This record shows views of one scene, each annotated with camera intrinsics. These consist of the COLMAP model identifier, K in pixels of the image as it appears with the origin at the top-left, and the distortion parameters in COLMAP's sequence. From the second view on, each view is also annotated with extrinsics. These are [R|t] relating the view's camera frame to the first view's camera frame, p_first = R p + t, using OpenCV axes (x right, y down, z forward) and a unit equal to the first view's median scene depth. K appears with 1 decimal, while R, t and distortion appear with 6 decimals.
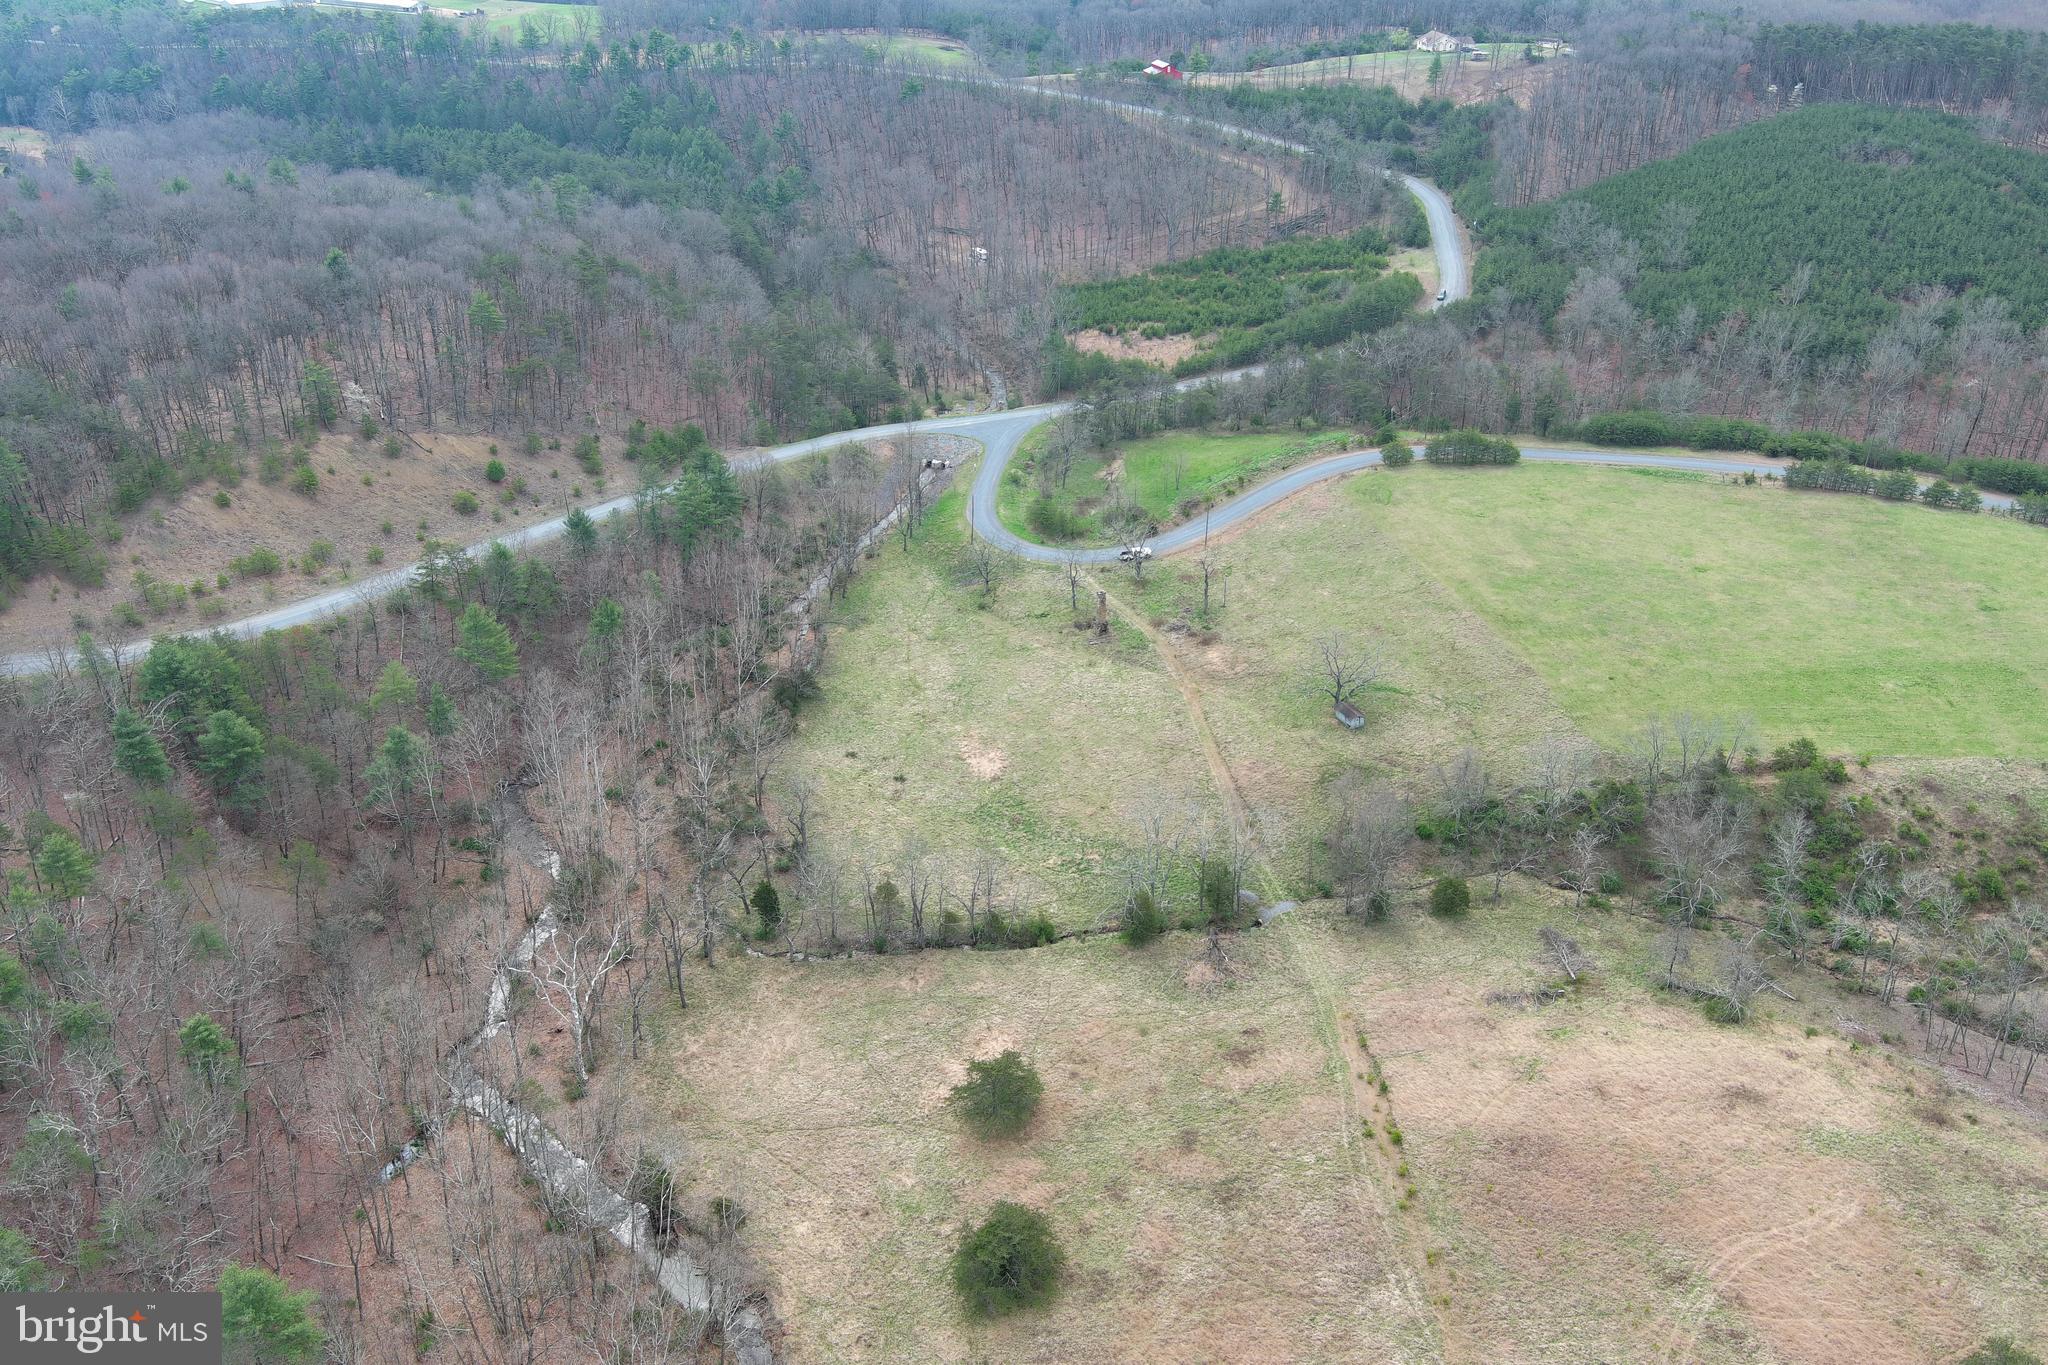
lens RADIAL K [[1583.8, 0, 1025.4], [0, 1583.8, 683.4], [0, 0, 1]] dist [0.022047, -0.035876]
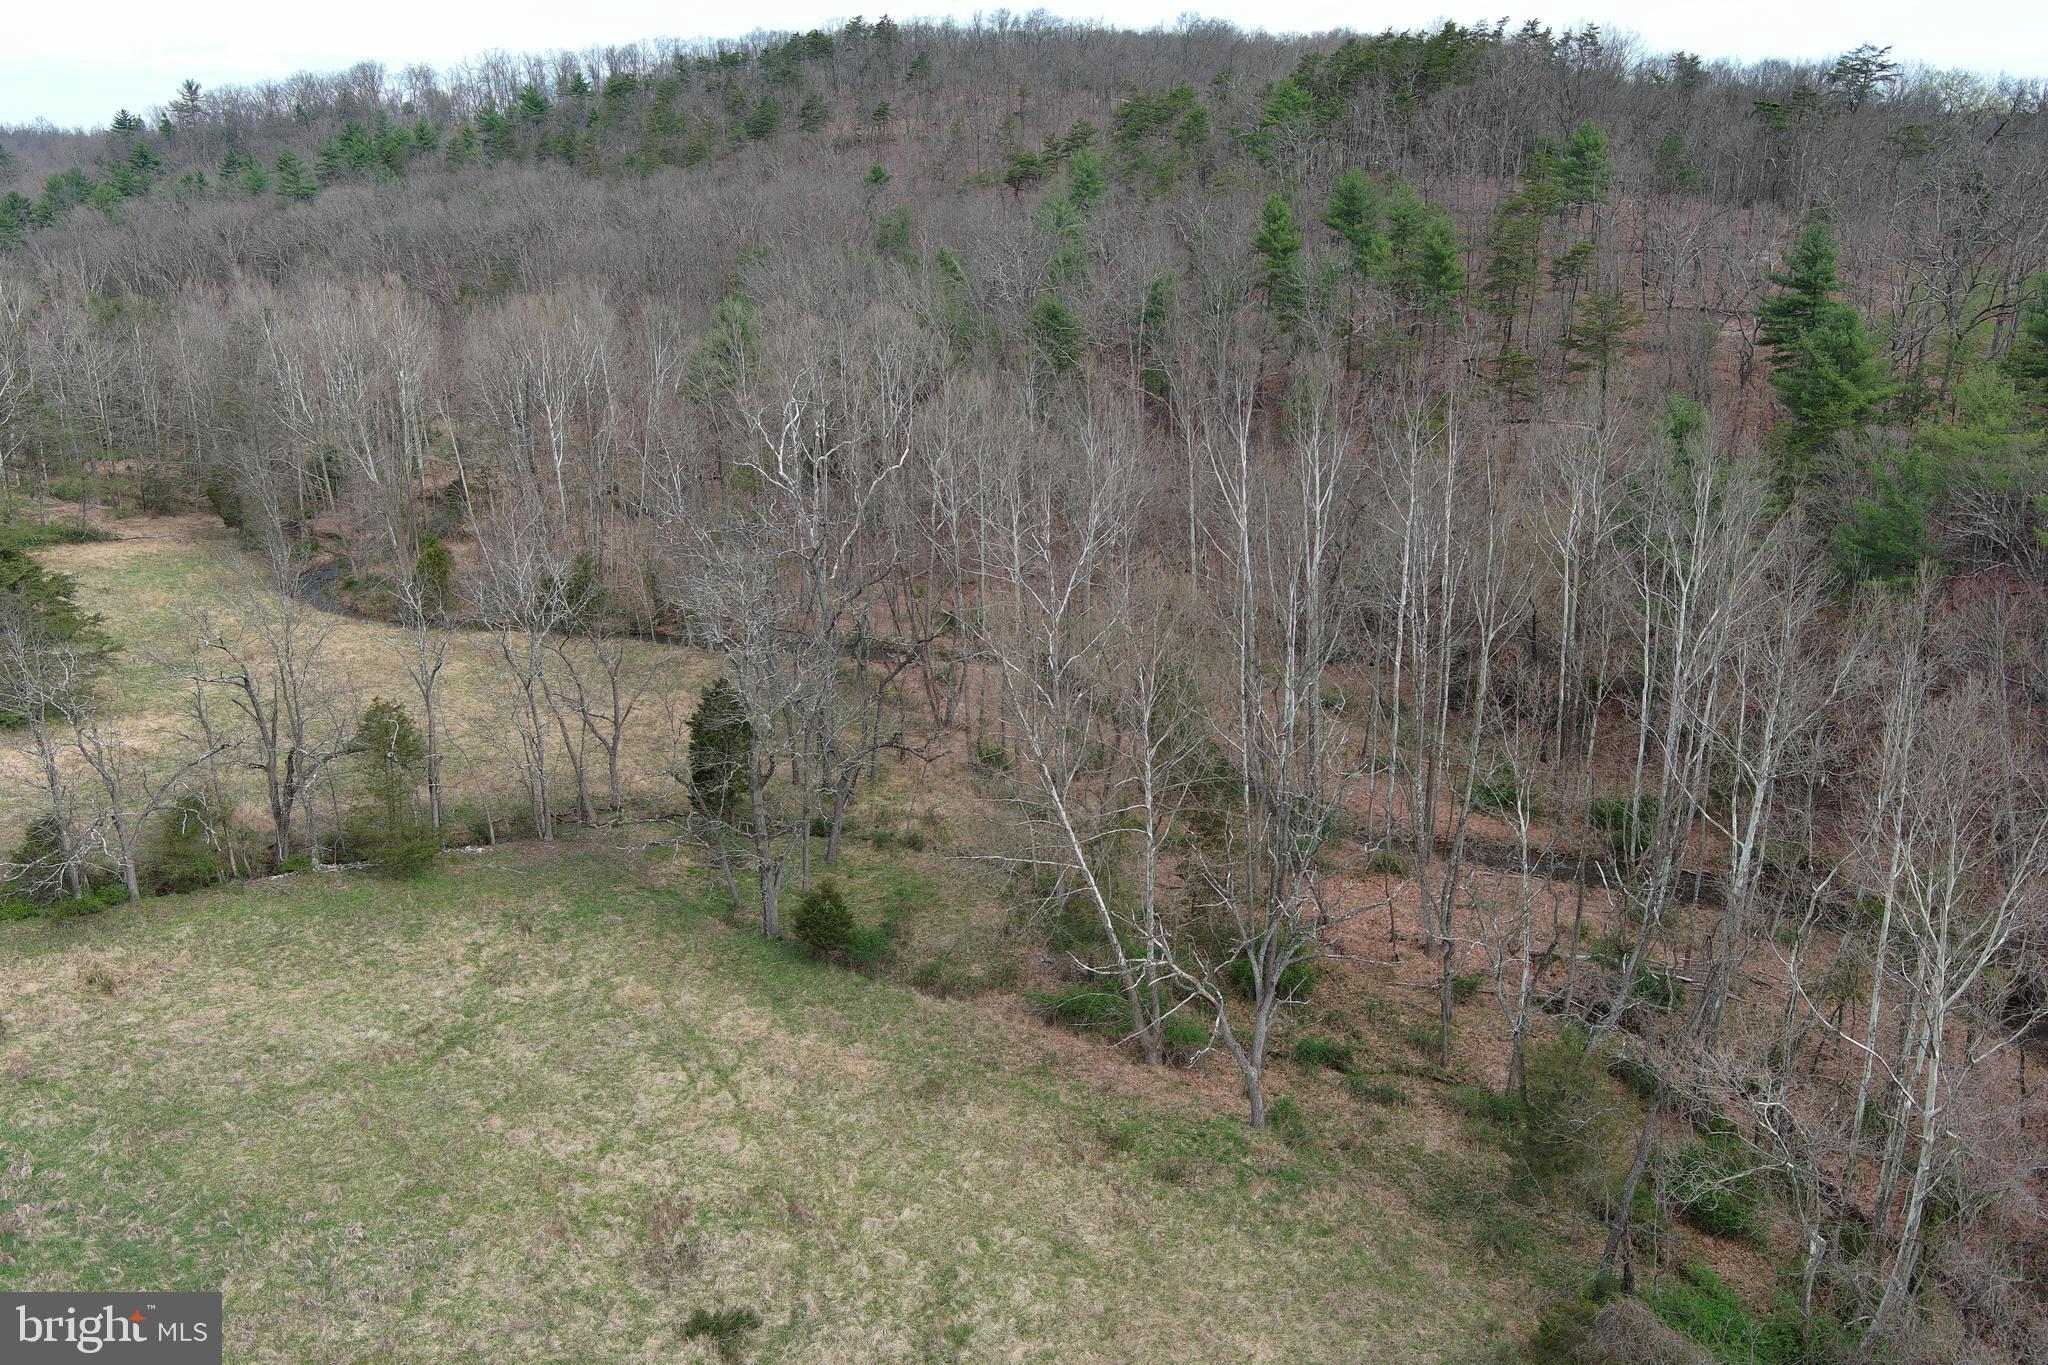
lens RADIAL K [[1583.8, 0, 1025.4], [0, 1583.8, 683.4], [0, 0, 1]] dist [0.022047, -0.035876]
pose [[-0.849897, 0.137858, -0.508596, -0.022696], [-0.265106, 0.722268, 0.638786, -0.113183], [0.455404, 0.677734, -0.577307, 0.976175]]
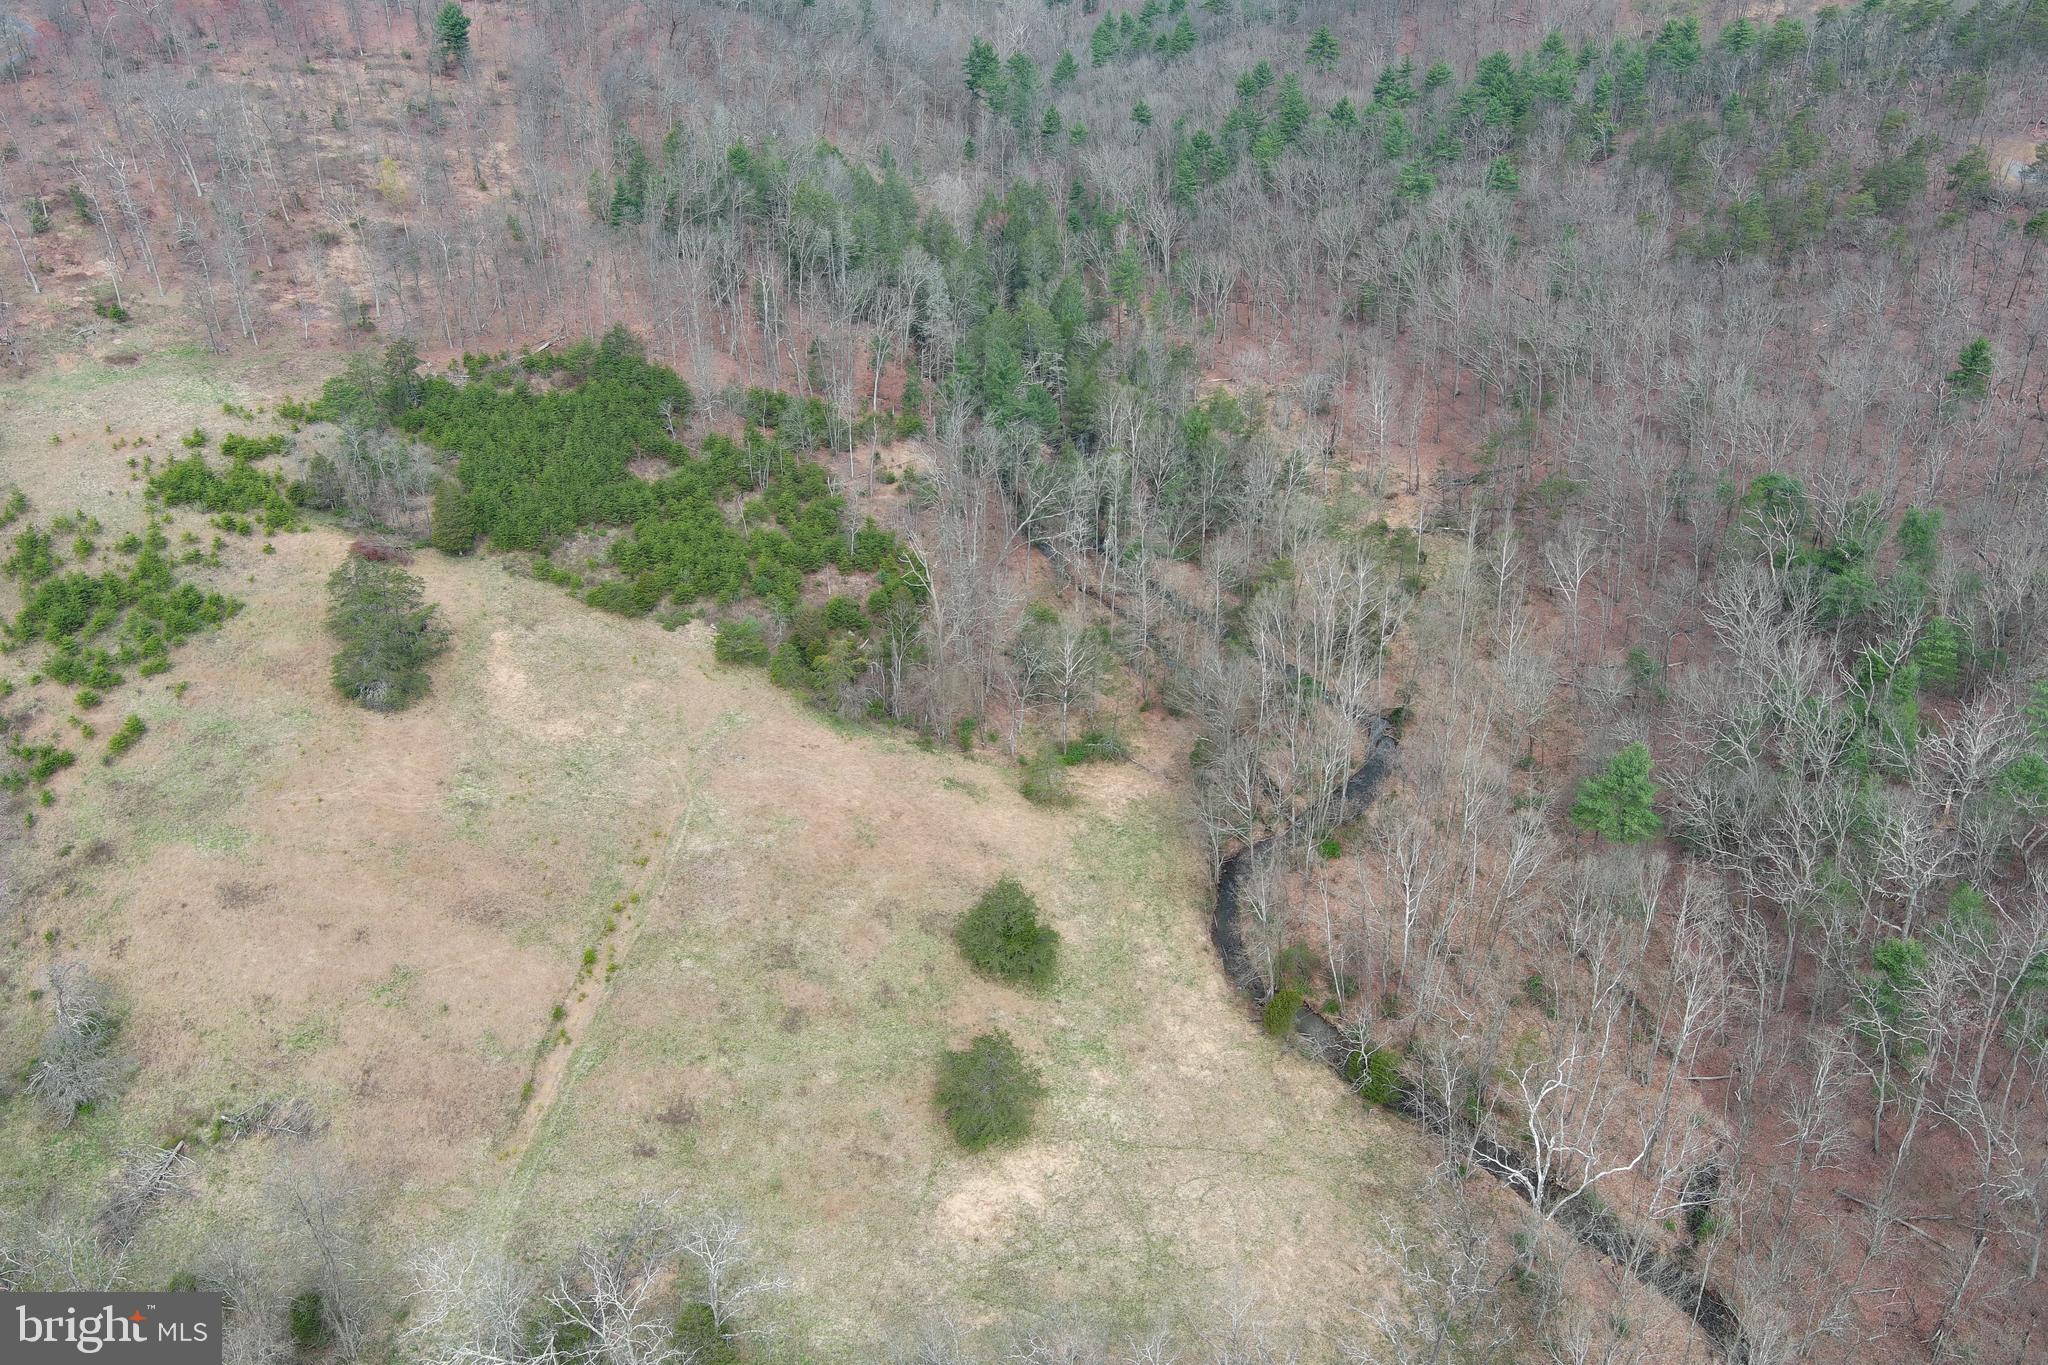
lens RADIAL K [[1583.8, 0, 1025.4], [0, 1583.8, 683.4], [0, 0, 1]] dist [0.022047, -0.035876]
pose [[-0.990861, -0.076667, 0.110980, -0.075711], [0.056369, 0.512122, 0.857061, -0.379911], [-0.122543, 0.855484, -0.503120, 0.819136]]
